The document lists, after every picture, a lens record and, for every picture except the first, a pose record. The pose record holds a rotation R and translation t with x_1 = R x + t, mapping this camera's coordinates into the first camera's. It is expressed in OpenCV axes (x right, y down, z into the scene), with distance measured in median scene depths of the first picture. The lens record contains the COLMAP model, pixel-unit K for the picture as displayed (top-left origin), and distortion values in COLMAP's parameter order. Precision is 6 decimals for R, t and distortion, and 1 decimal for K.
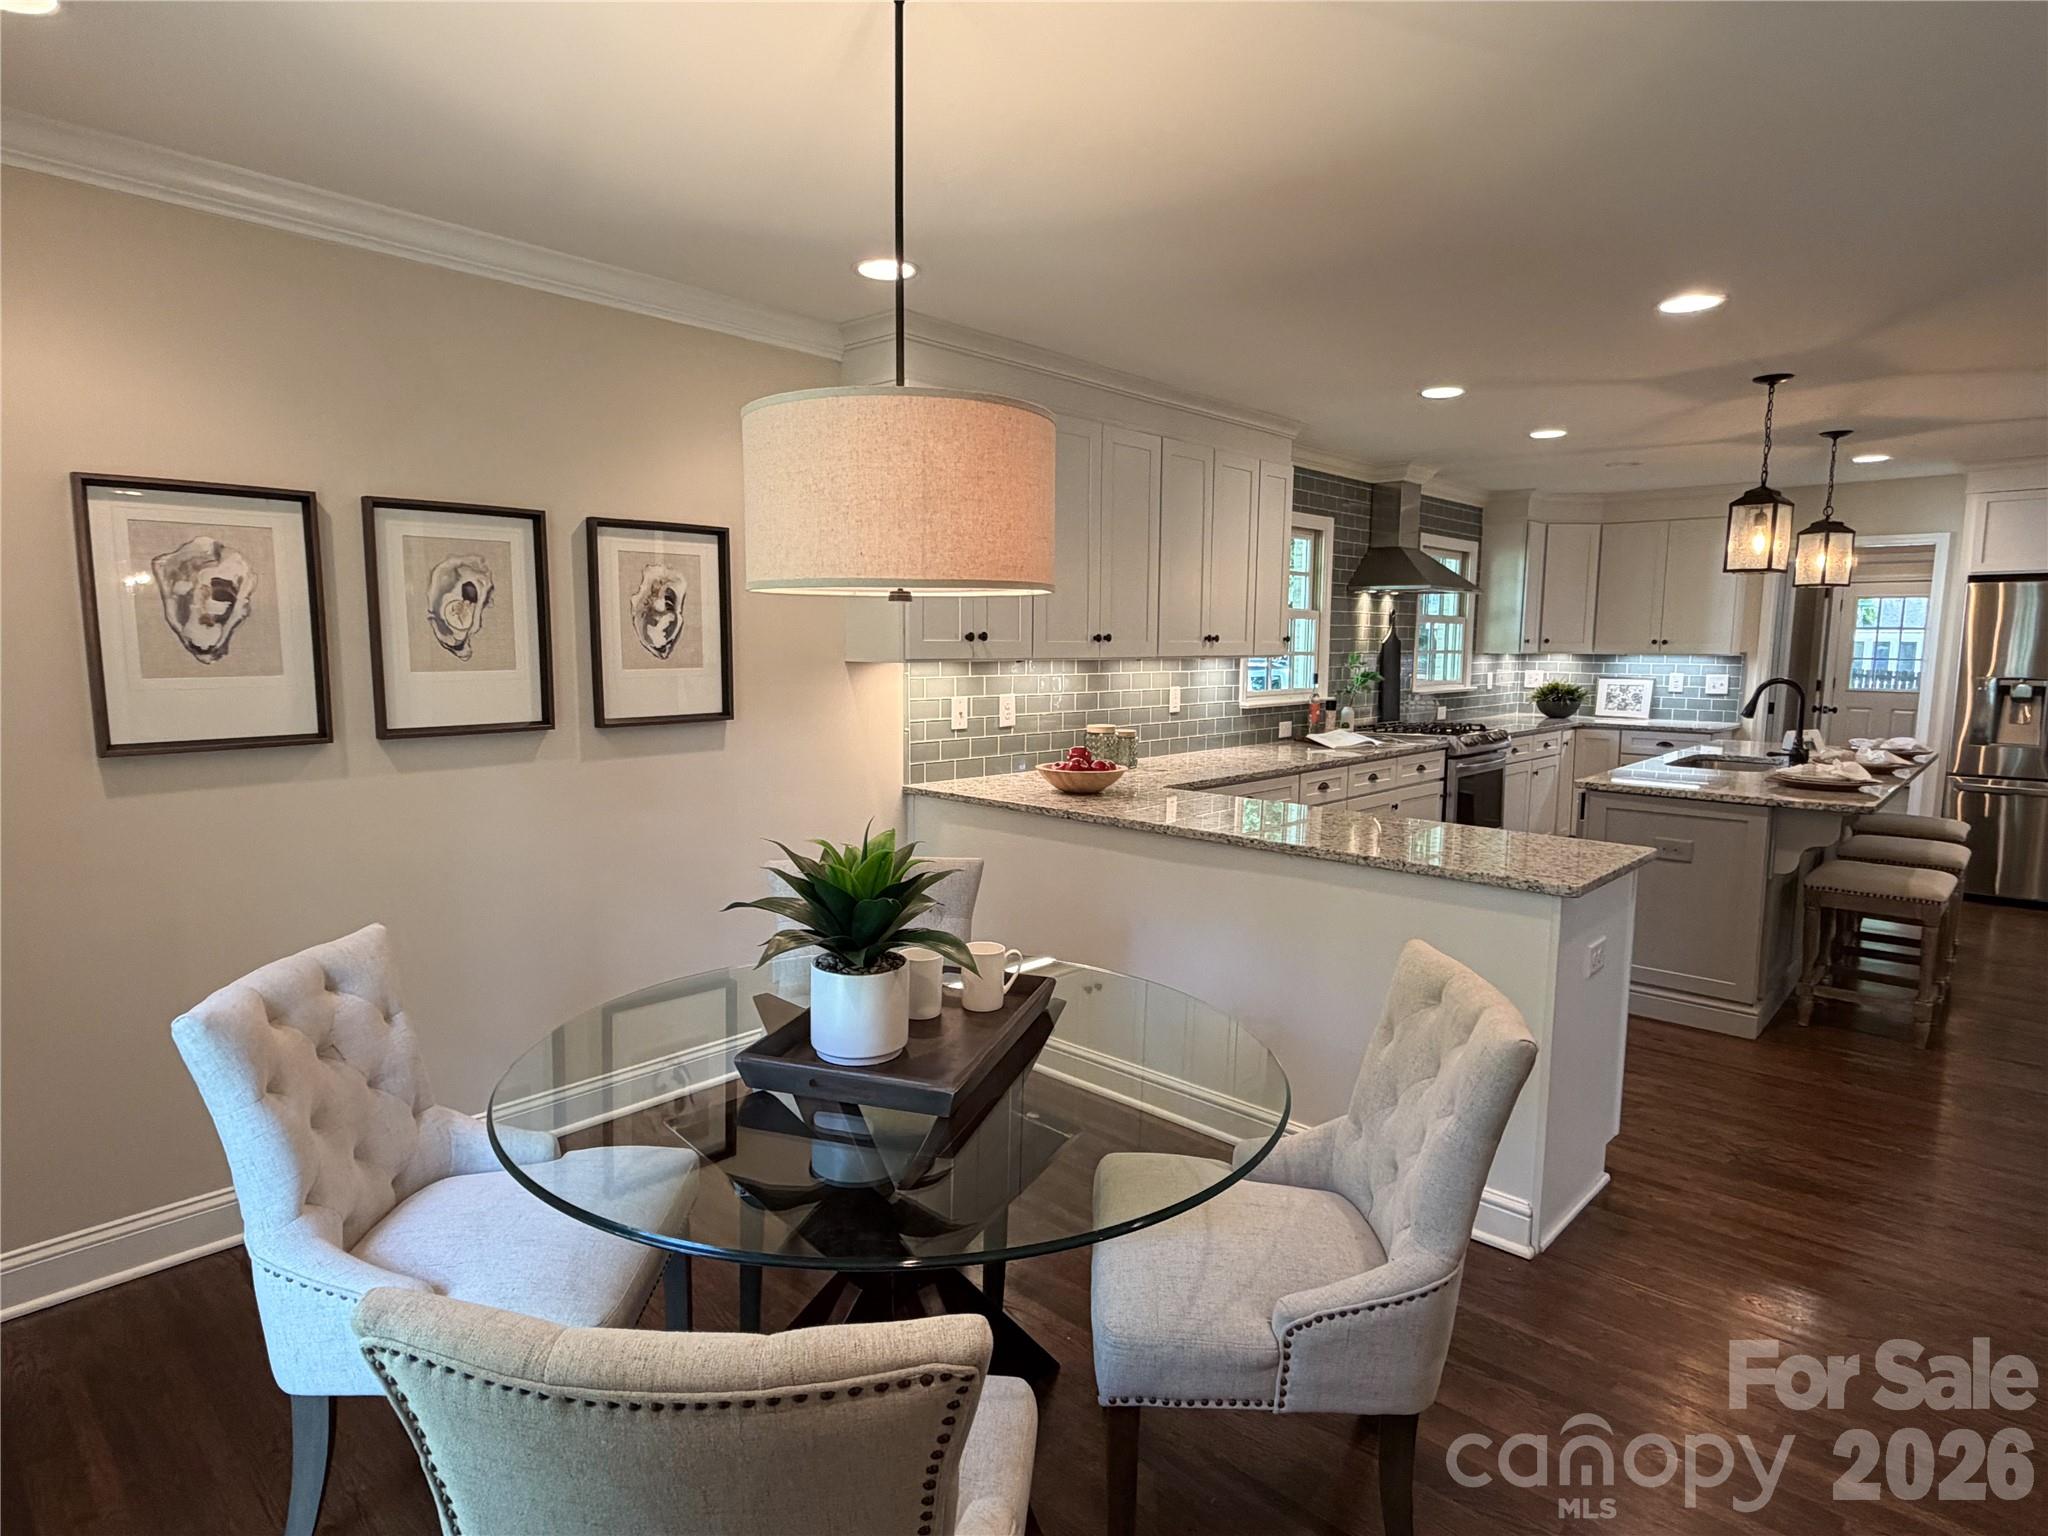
lens RADIAL K [[1122.0, 0, 1014.9], [0, 1122.0, 753.4], [0, 0, 1]] dist [0.012587, -0.003635]
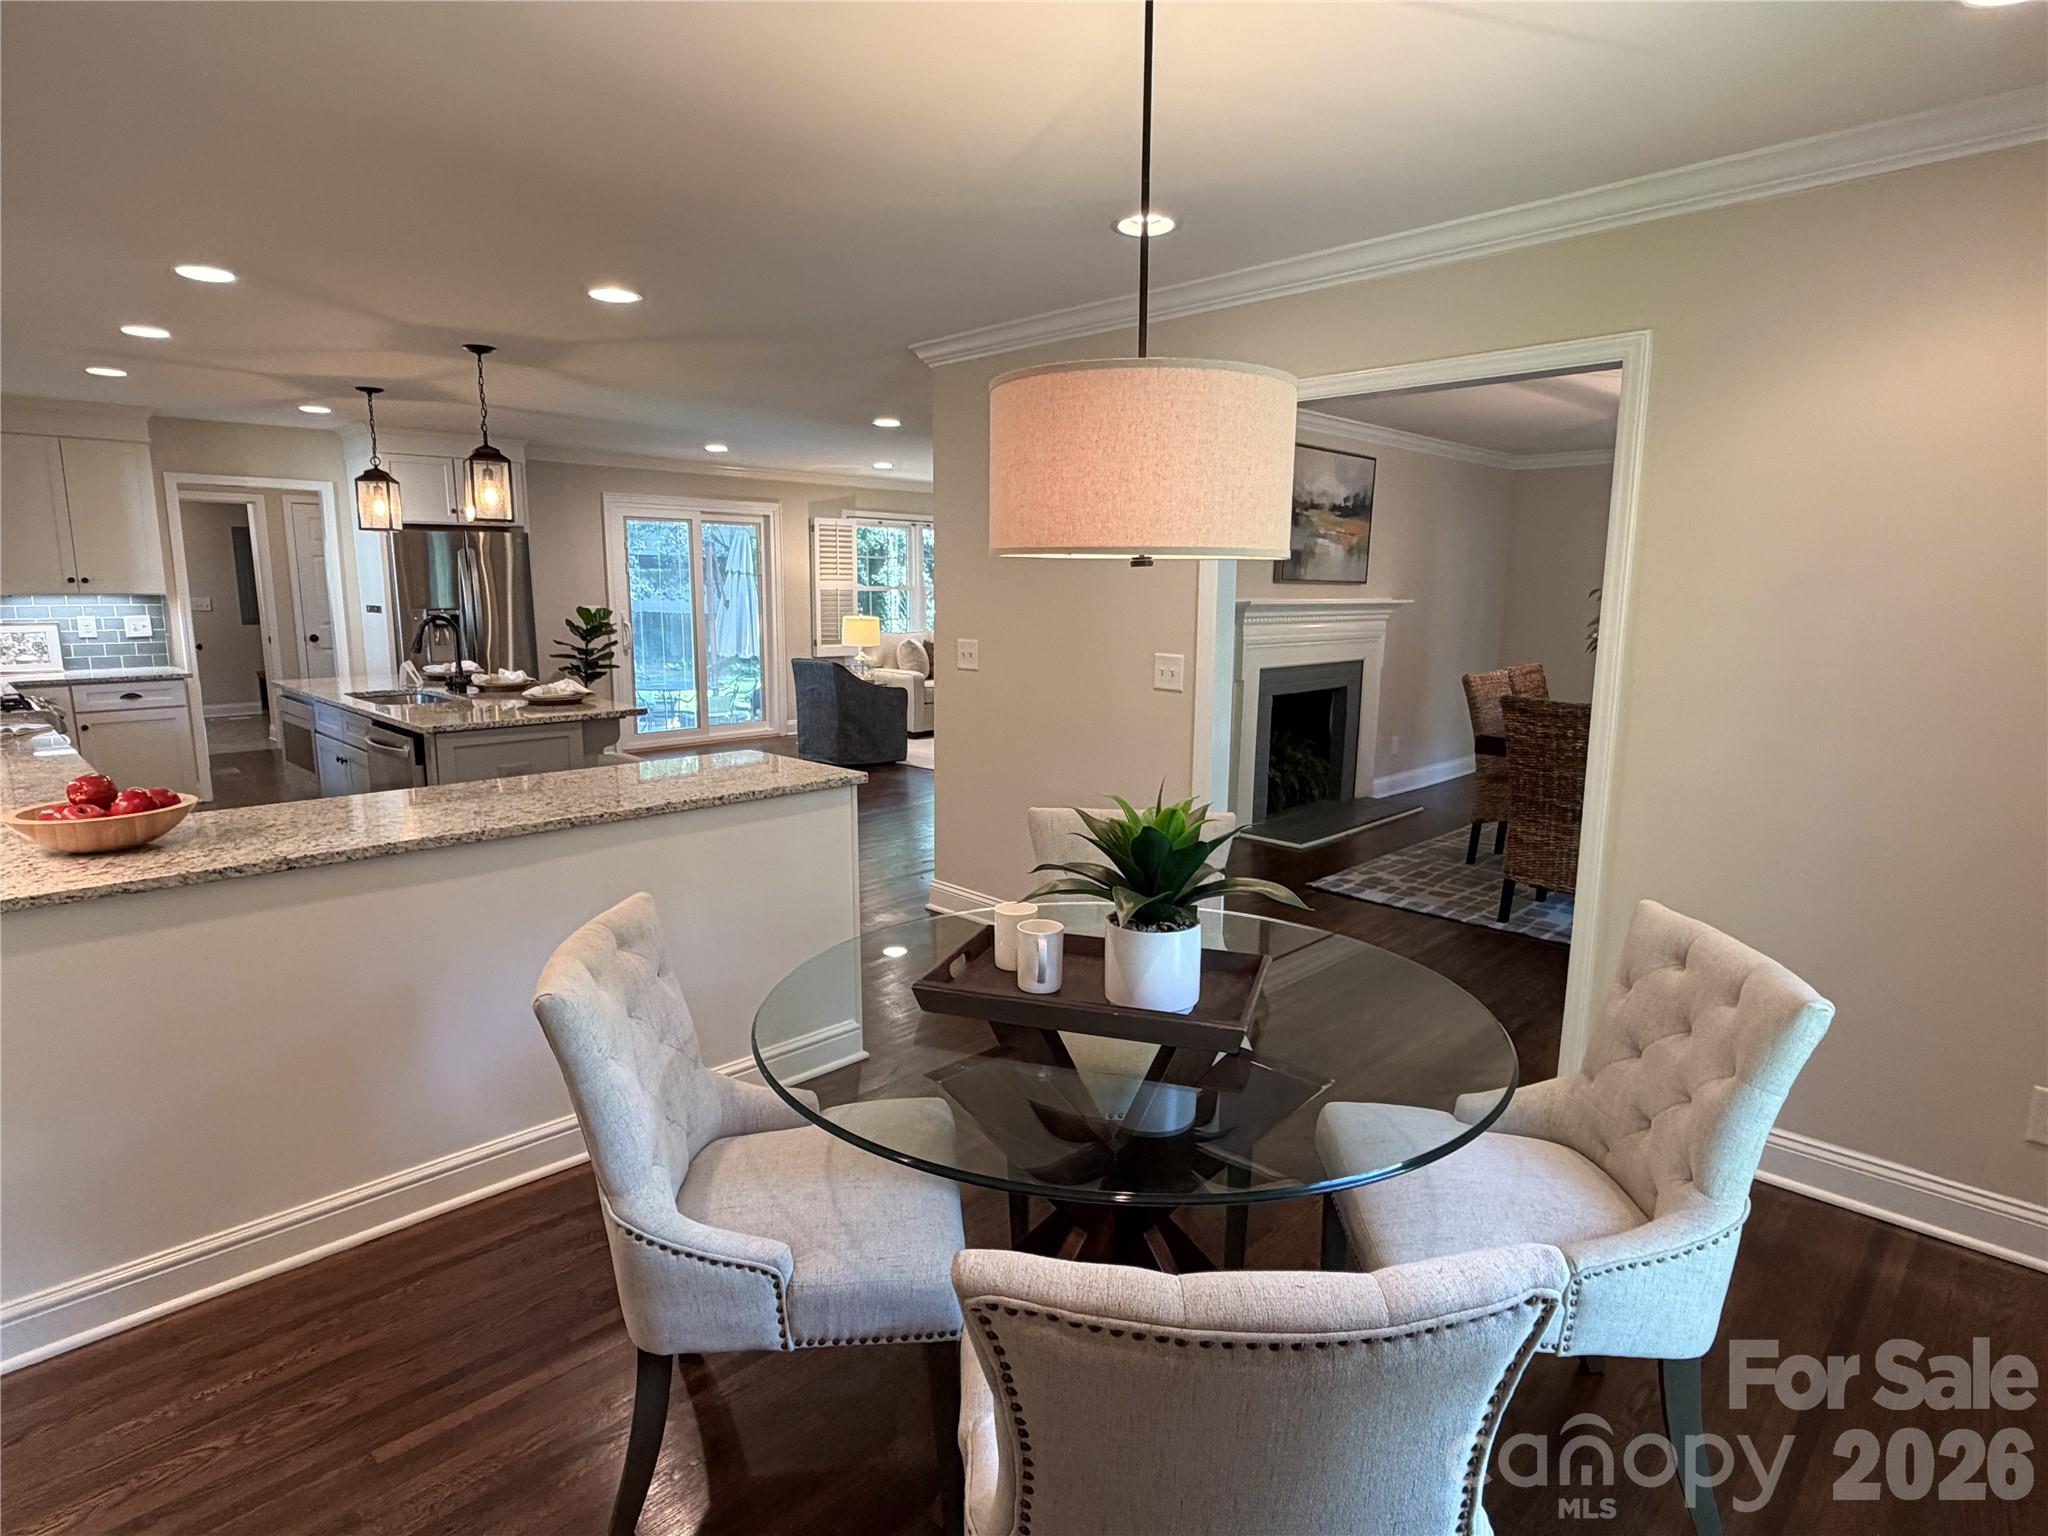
lens RADIAL K [[1115.1, 0, 1011.0], [0, 1115.1, 766.7], [0, 0, 1]] dist [0.001981, 0.001893]
pose [[0.042145, -0.172461, 0.984114, -0.588103], [0.098086, 0.980946, 0.167705, -0.071380], [-0.994285, 0.089460, 0.058258, 0.555133]]
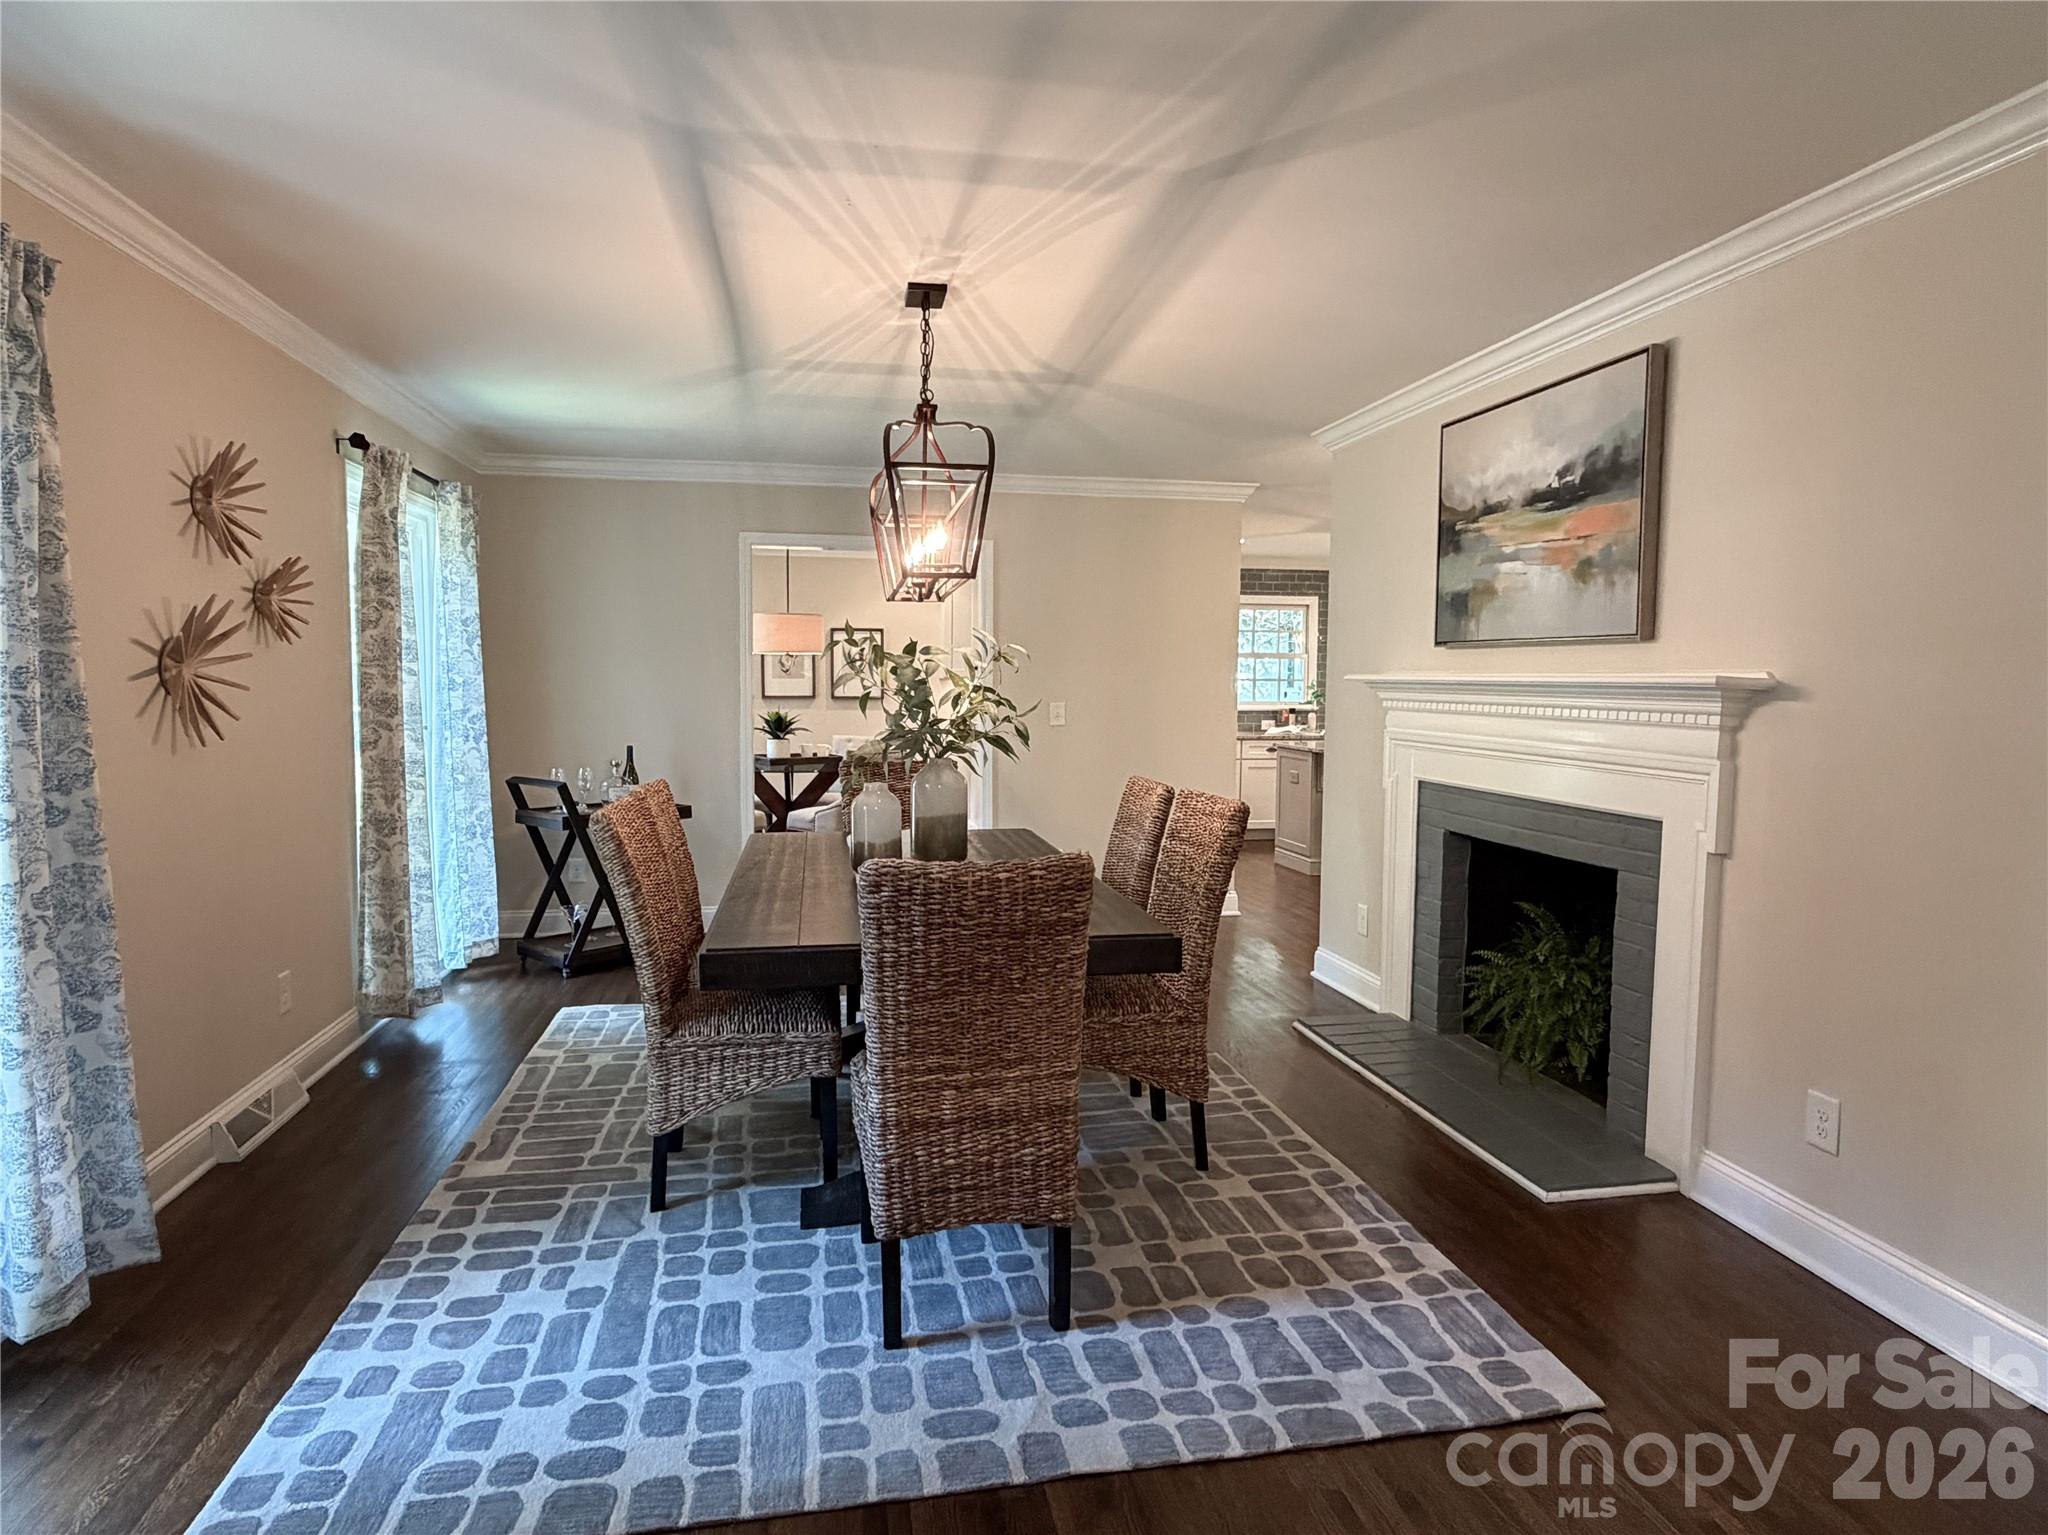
lens RADIAL K [[1122.0, 0, 971.1], [0, 1122.0, 768.4], [0, 0, 1]] dist [0.012587, -0.003635]
pose [[0.782208, 0.049856, -0.621019, 1.659707], [-0.068174, 0.997657, -0.005775, 0.148031], [0.619276, 0.046854, 0.783774, -1.014789]]
